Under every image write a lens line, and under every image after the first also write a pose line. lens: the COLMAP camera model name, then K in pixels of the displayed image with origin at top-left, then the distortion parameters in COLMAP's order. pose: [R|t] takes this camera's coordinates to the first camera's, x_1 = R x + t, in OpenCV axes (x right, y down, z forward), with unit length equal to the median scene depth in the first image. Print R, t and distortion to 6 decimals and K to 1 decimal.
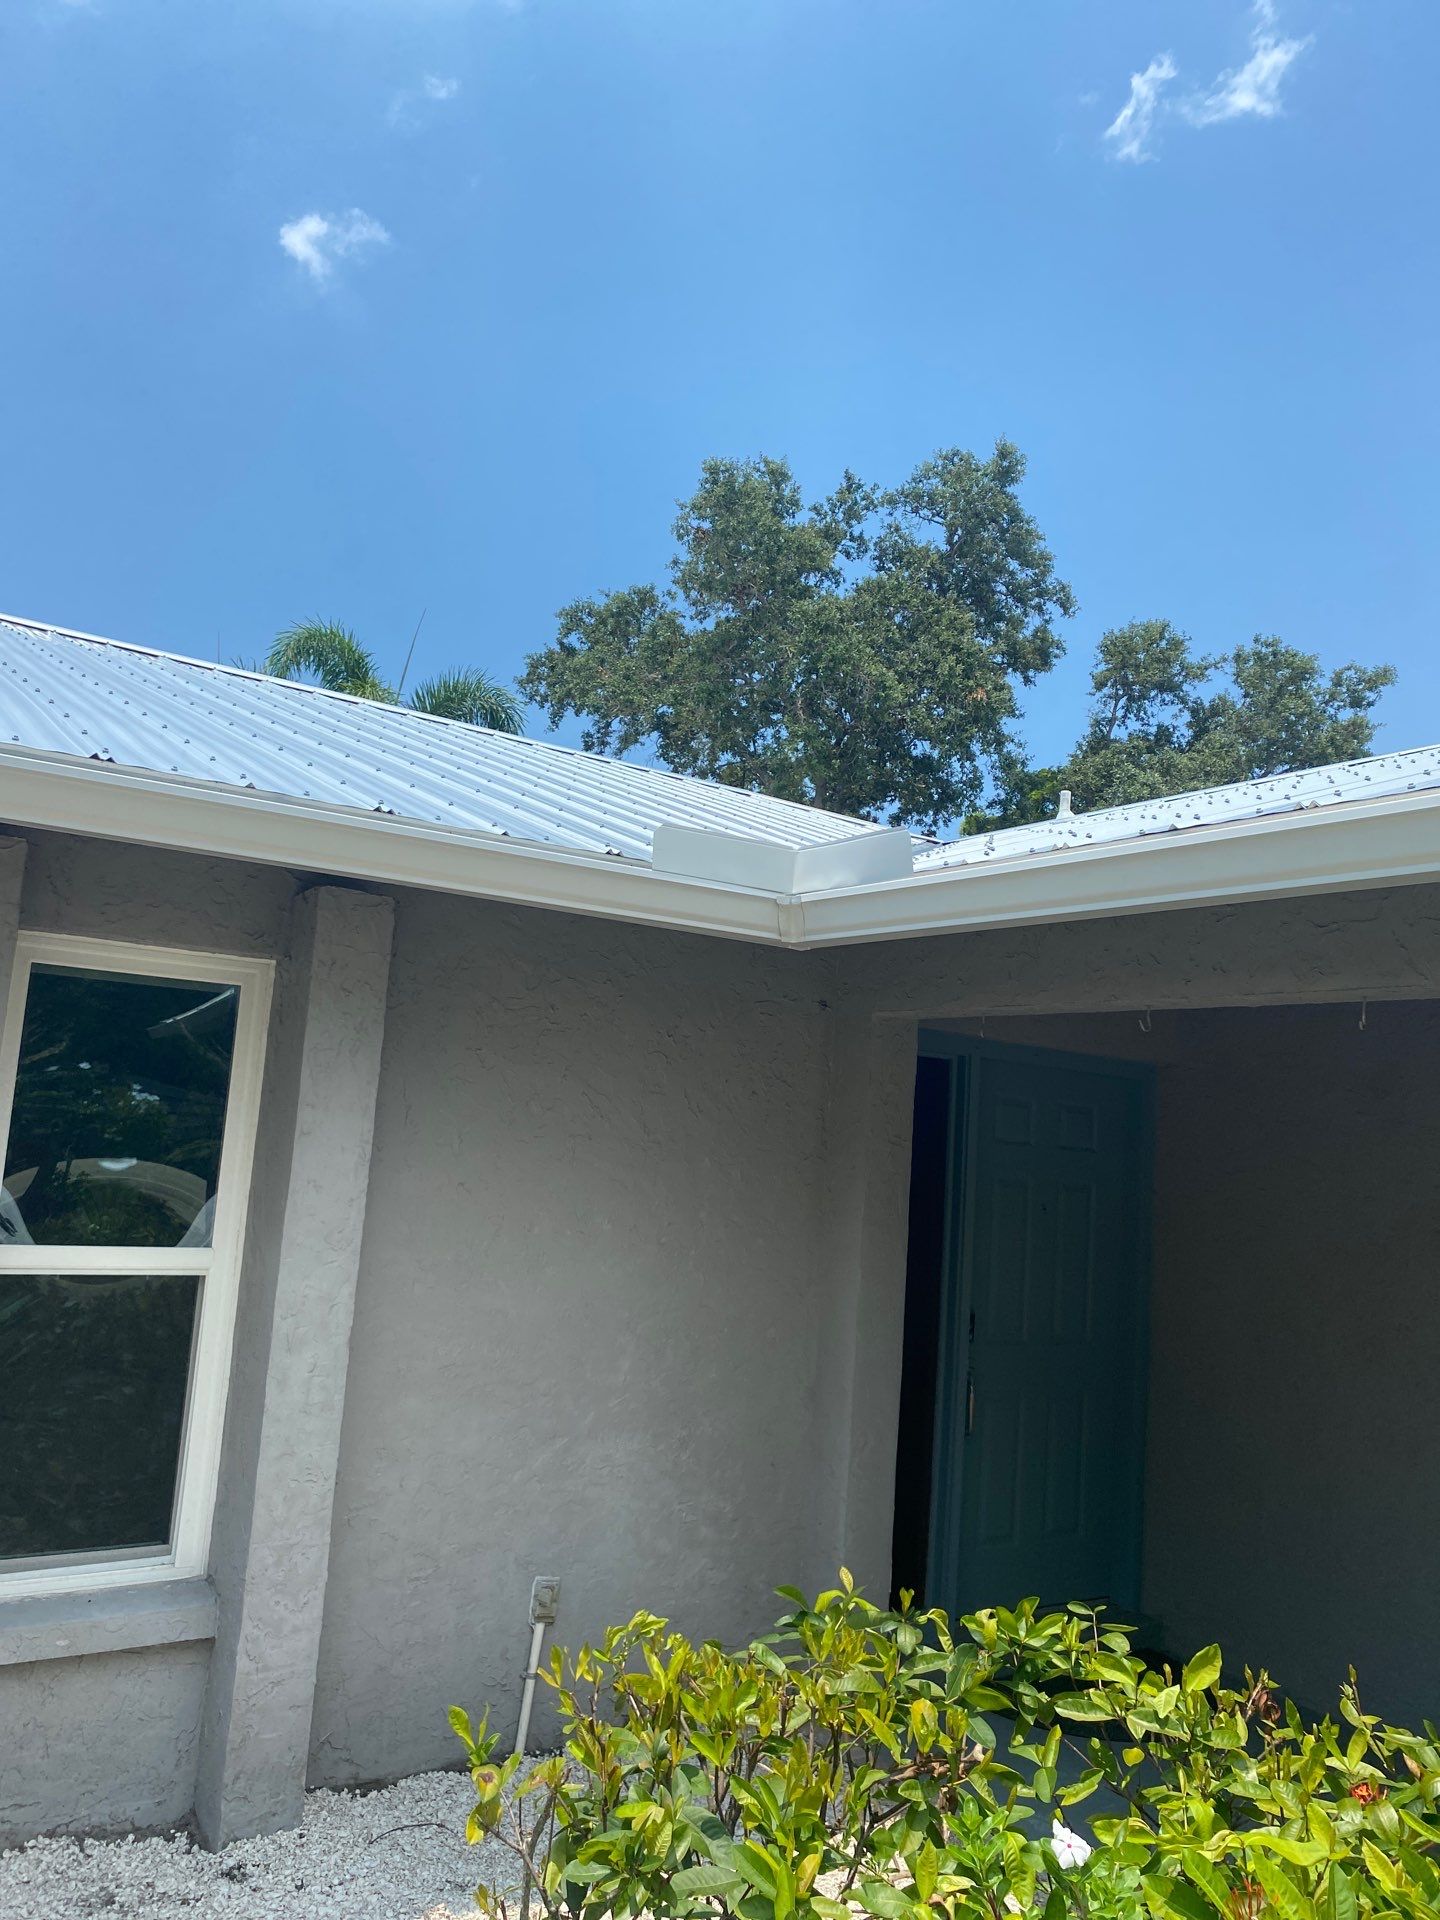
lens RADIAL K [[1443.8, 0, 726.0], [0, 1443.8, 957.1], [0, 0, 1]] dist [0.030735, -0.050715]
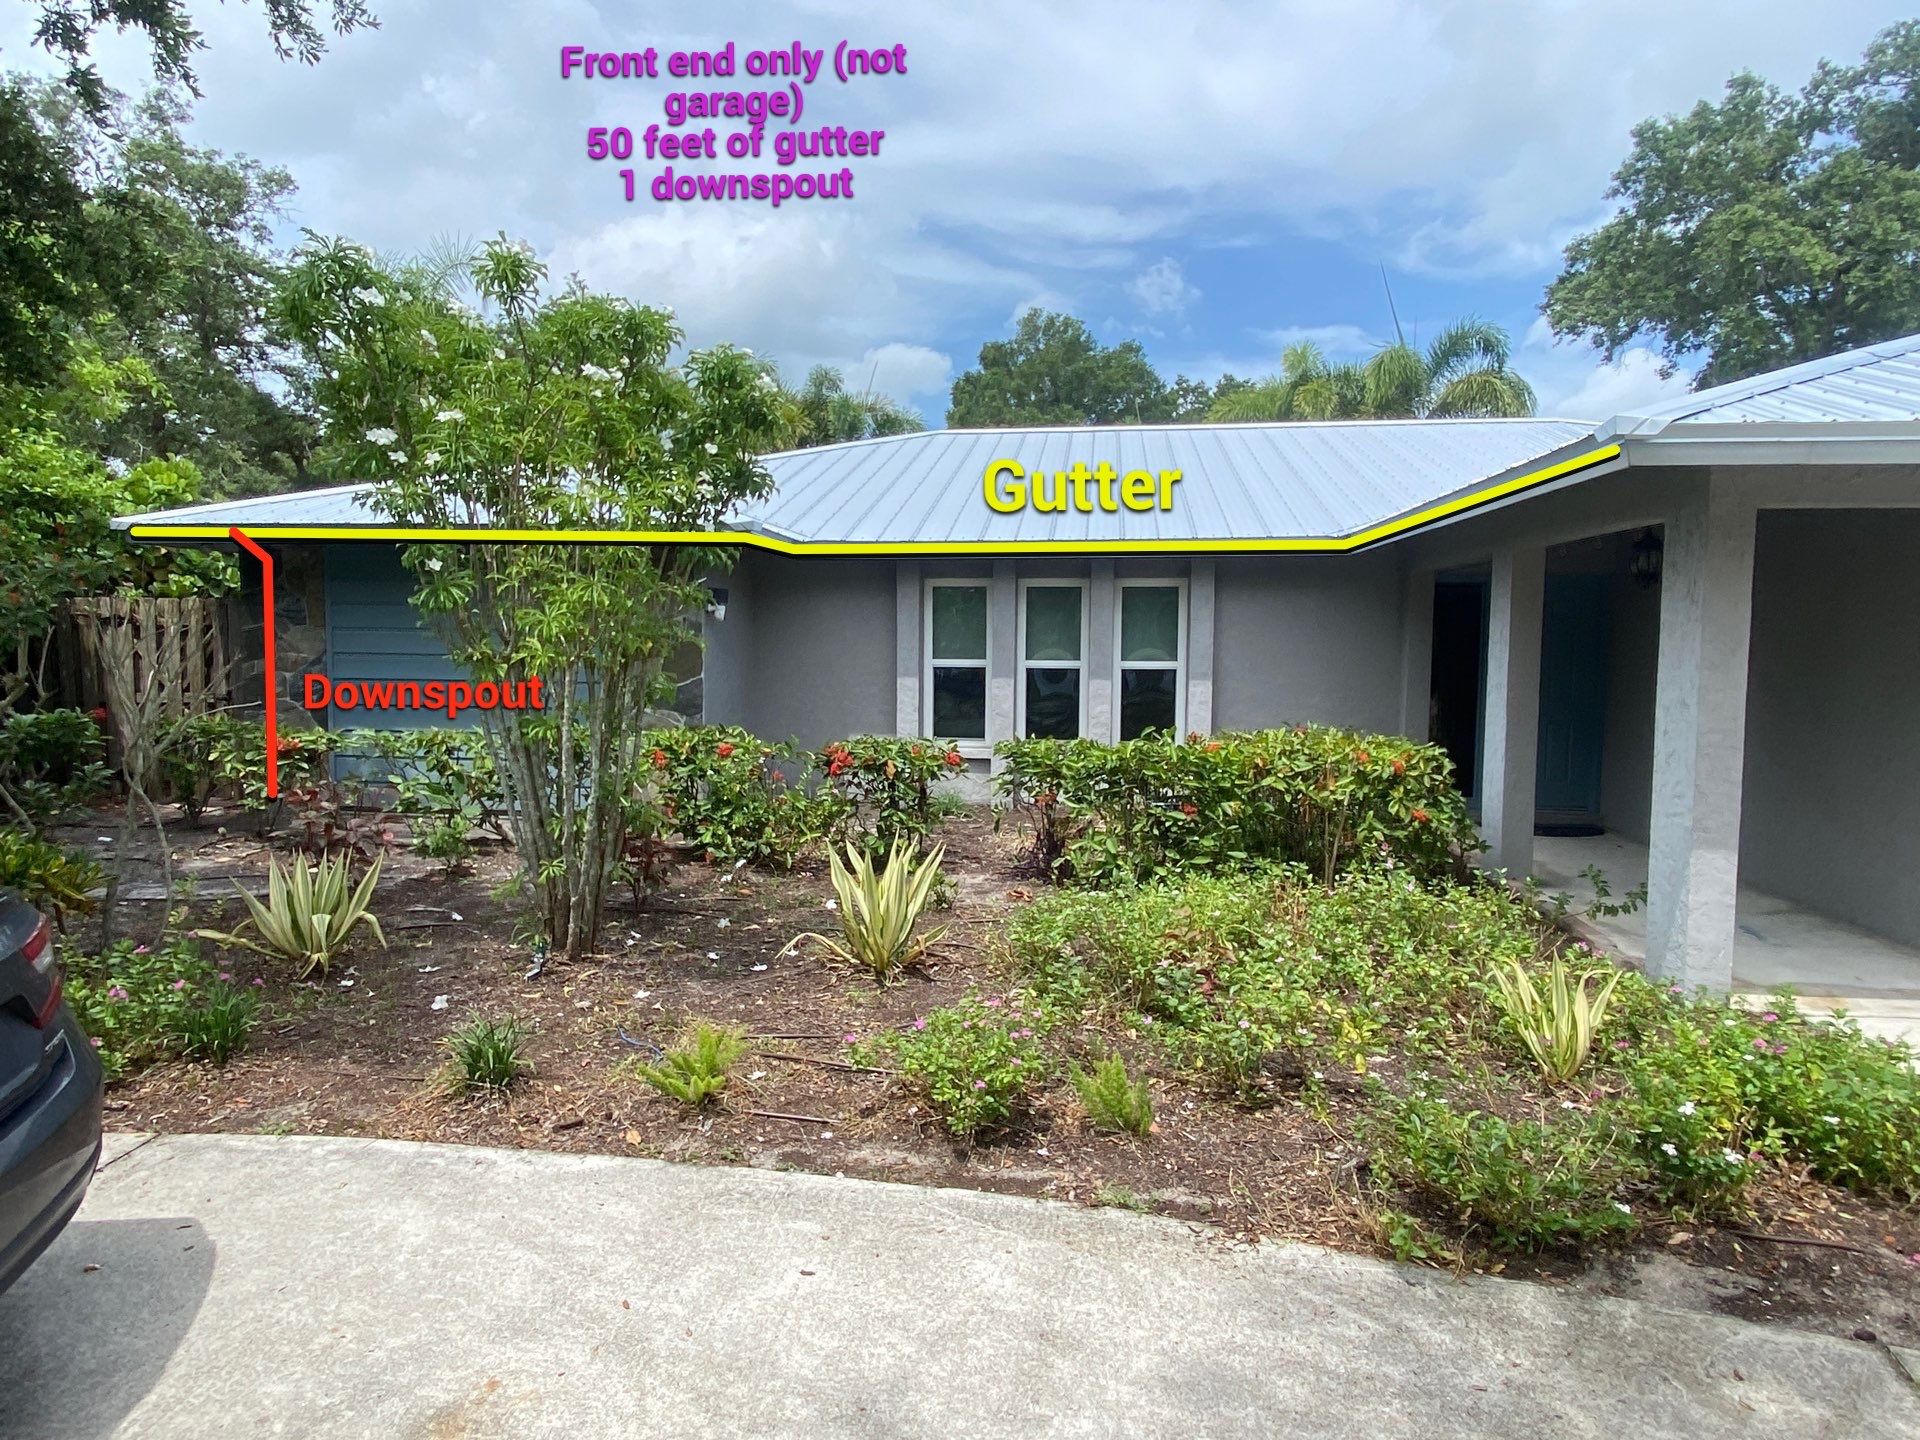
lens RADIAL K [[1176.9, 0, 955.7], [0, 1176.9, 707.7], [0, 0, 1]] dist [0.033961, -0.031307]
pose [[0.741904, -0.029340, -0.669864, 0.195544], [0.132242, 0.985822, 0.103285, -0.009706], [0.657335, -0.165212, 0.735265, -0.250949]]
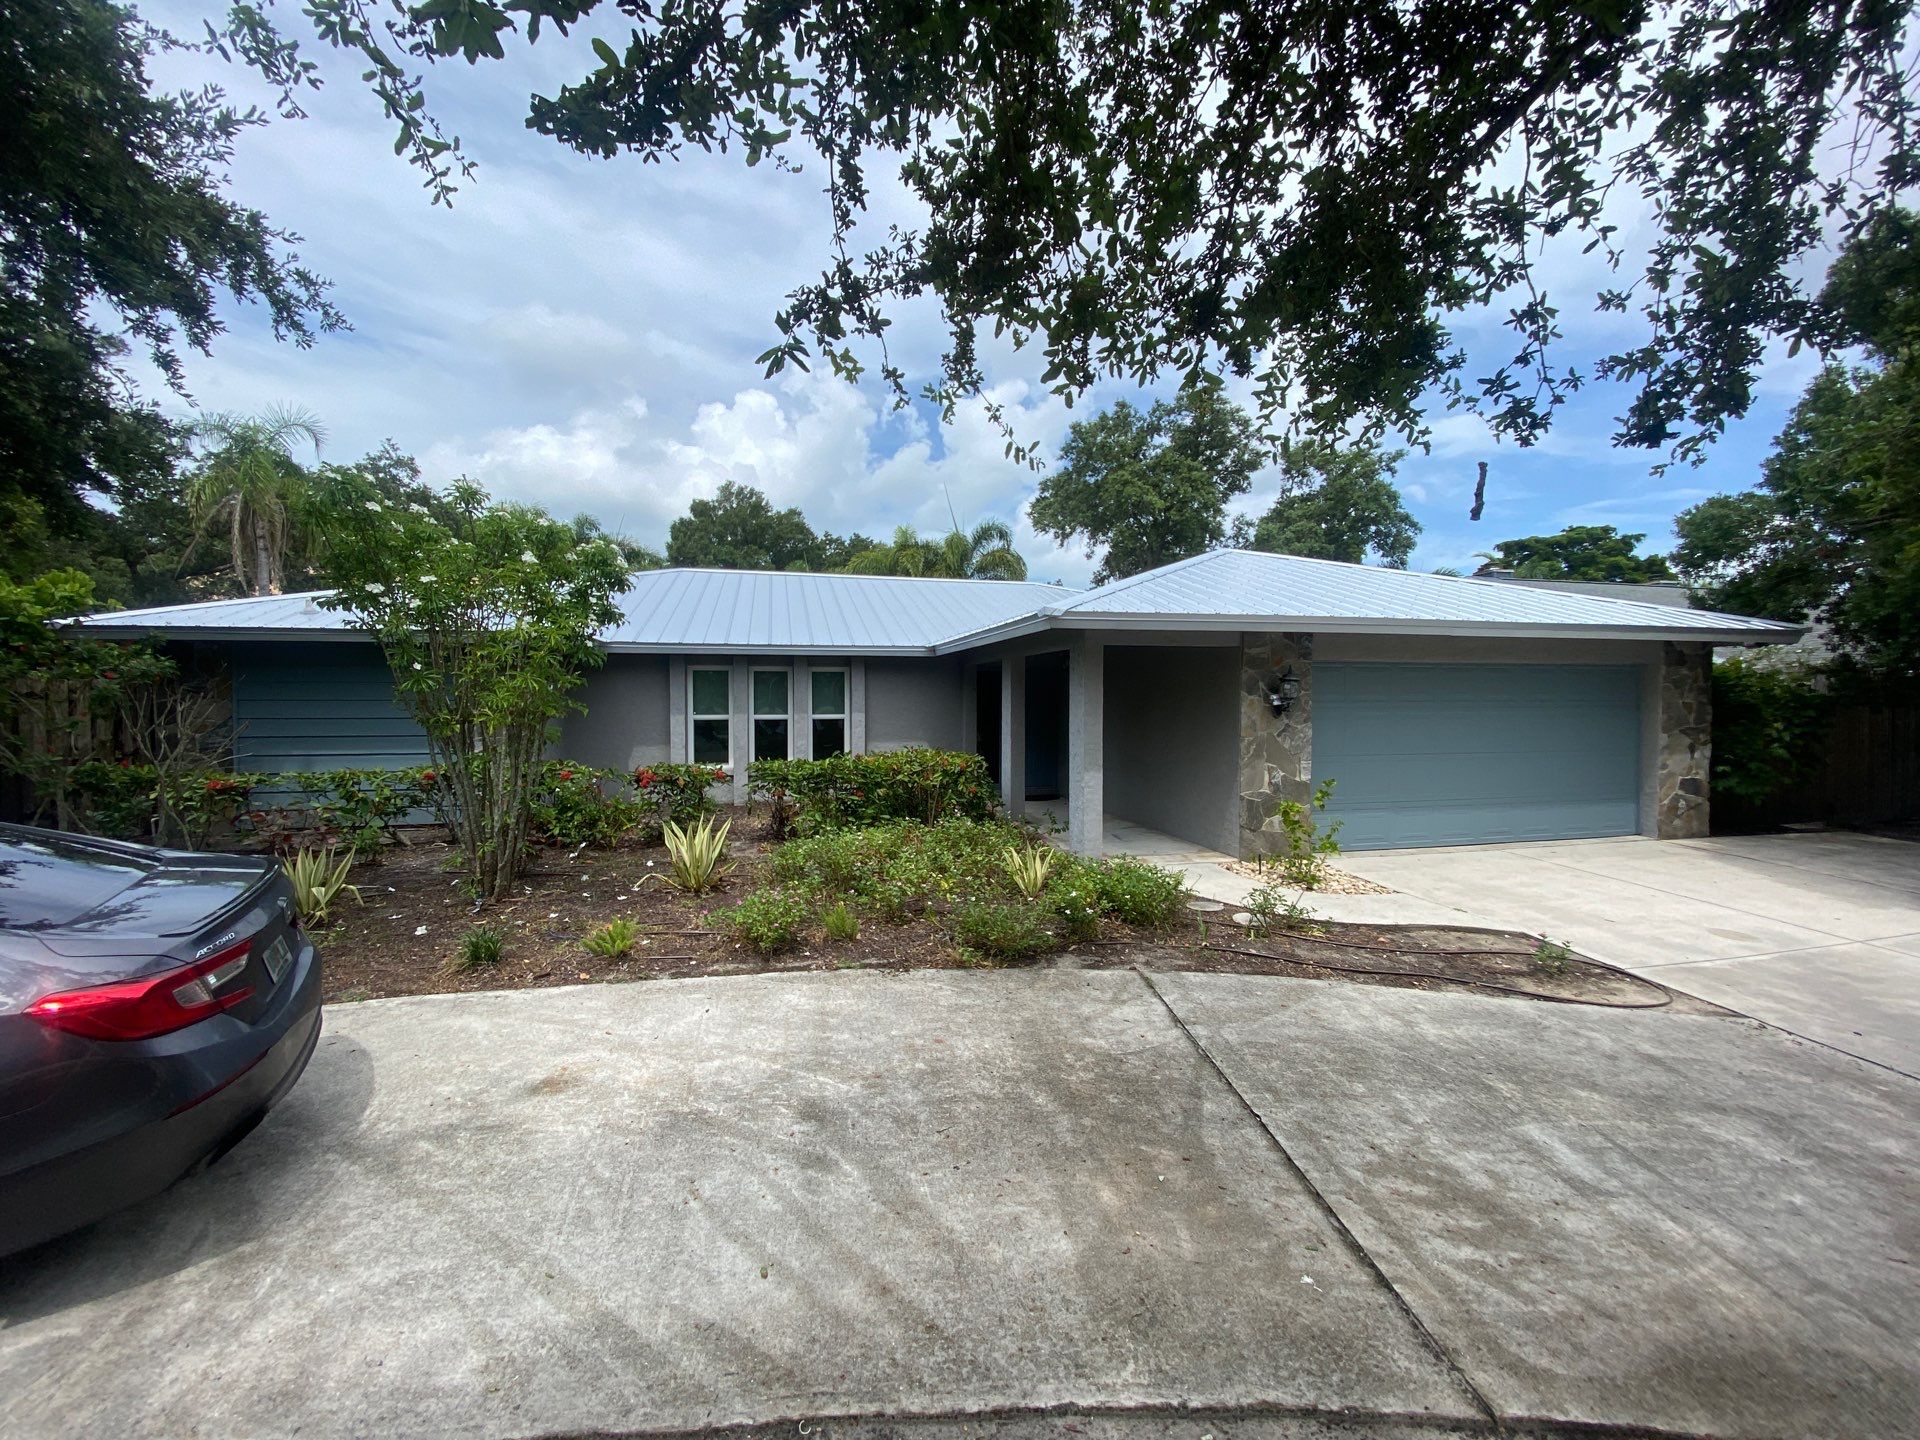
lens RADIAL K [[779.1, 0, 946.2], [0, 779.1, 724.2], [0, 0, 1]] dist [0.001252, 0.000037]
pose [[0.920434, -0.063759, -0.385663, 0.224613], [0.119392, 0.985317, 0.122049, -0.019665], [0.372218, -0.158383, 0.914532, -0.321932]]
